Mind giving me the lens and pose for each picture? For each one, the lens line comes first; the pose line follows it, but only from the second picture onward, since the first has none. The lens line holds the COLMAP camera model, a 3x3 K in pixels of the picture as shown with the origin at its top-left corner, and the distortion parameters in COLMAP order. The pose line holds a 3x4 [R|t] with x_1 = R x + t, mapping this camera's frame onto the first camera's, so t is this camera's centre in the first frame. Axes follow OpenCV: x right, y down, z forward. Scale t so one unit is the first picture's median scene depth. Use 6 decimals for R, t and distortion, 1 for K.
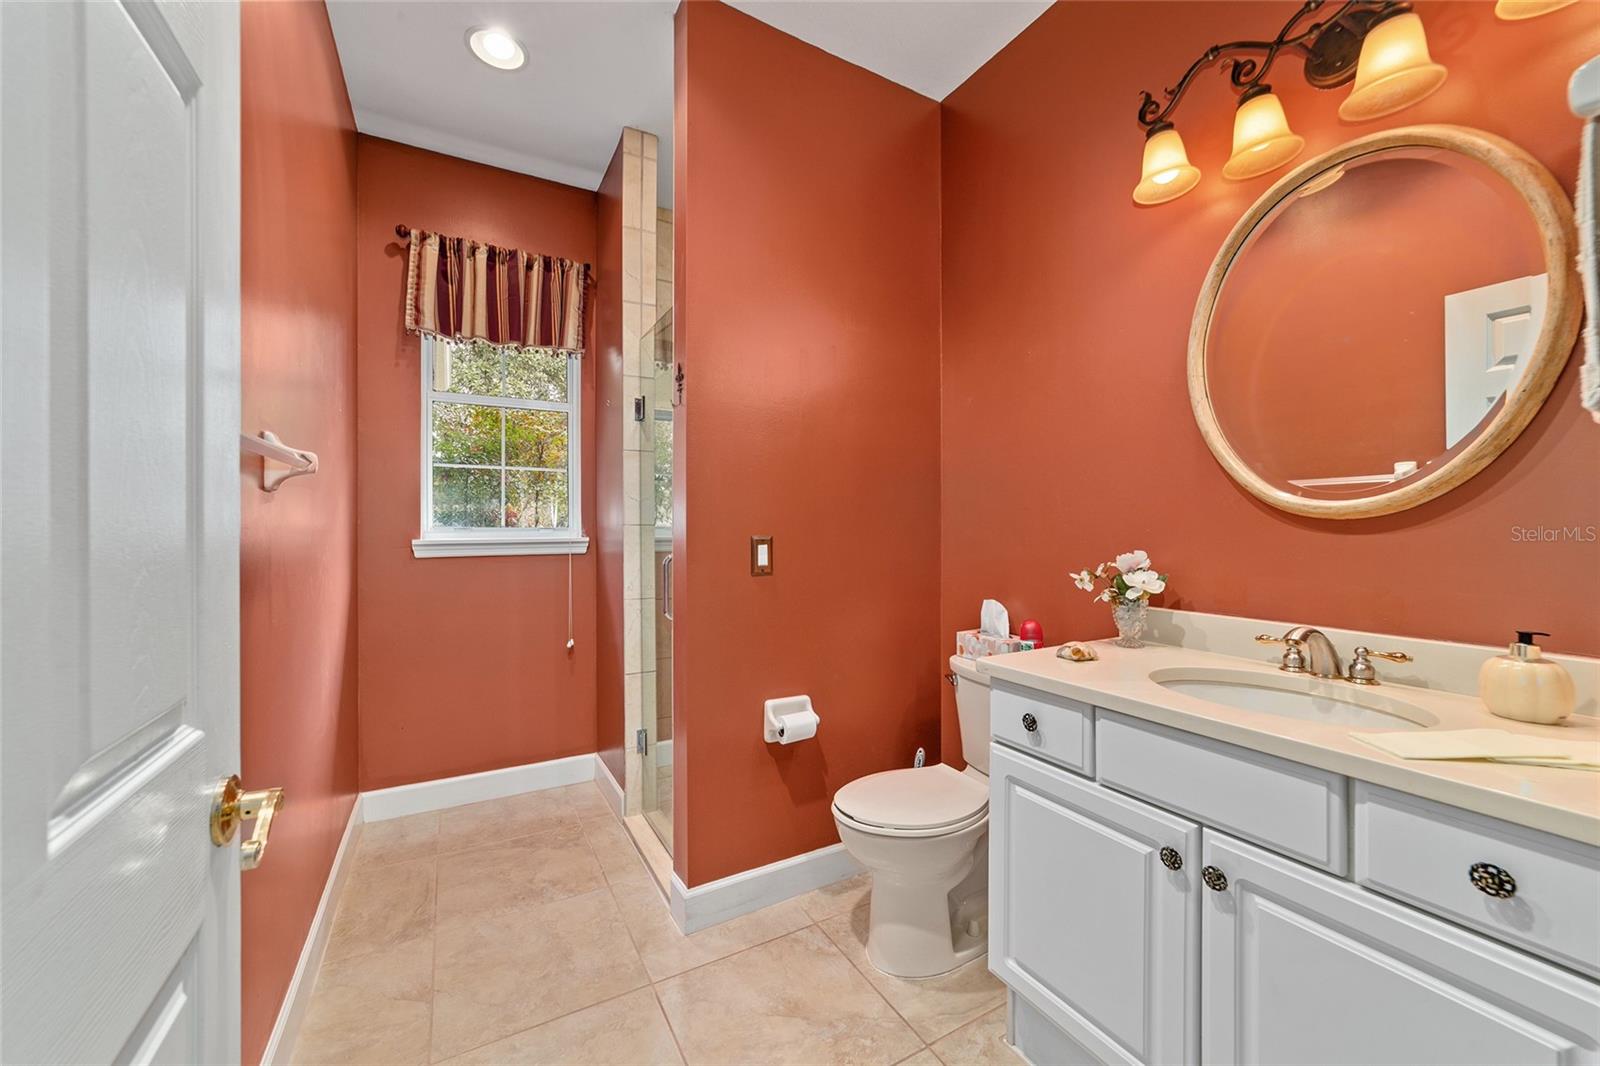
lens RADIAL K [[609.3, 0, 803.7], [0, 609.3, 530.2], [0, 0, 1]] dist [-0.001309, 0.002743]
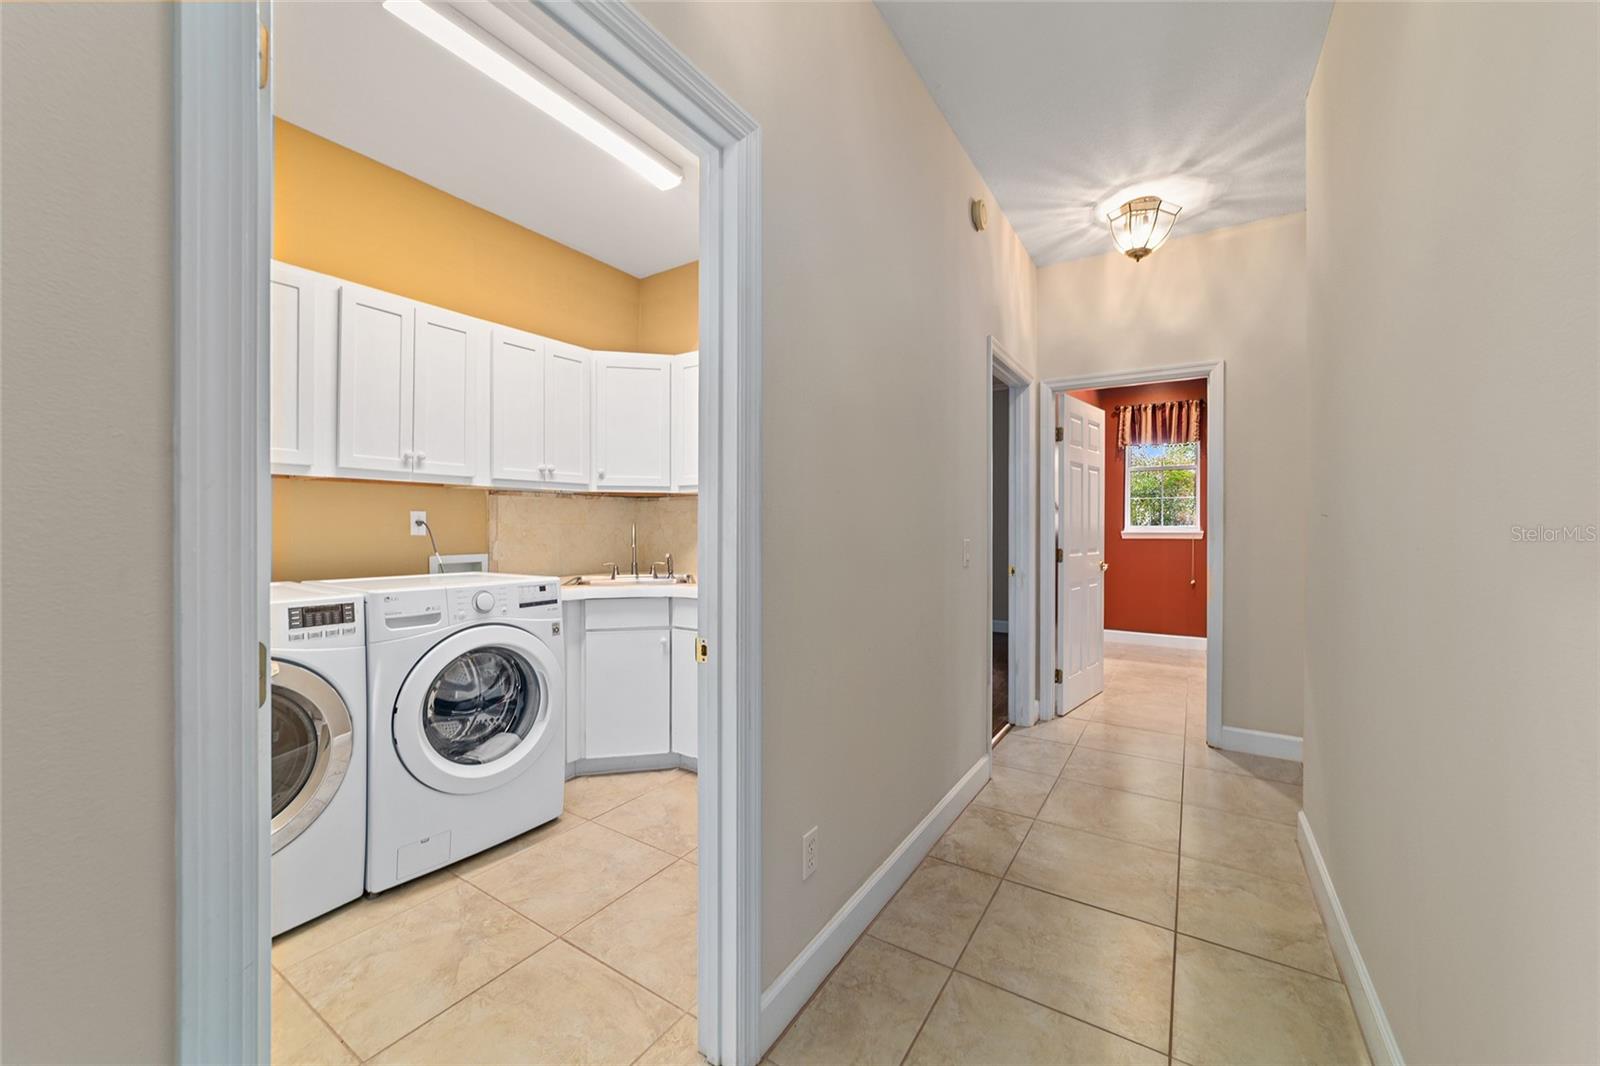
lens RADIAL K [[609.3, 0, 797.6], [0, 609.3, 526.9], [0, 0, 1]] dist [-0.001309, 0.002743]
pose [[0.498523, 0.000445, -0.866876, 0.804026], [-0.000368, 1.000000, 0.000302, -0.003087], [0.866876, 0.000169, 0.498523, -1.301598]]
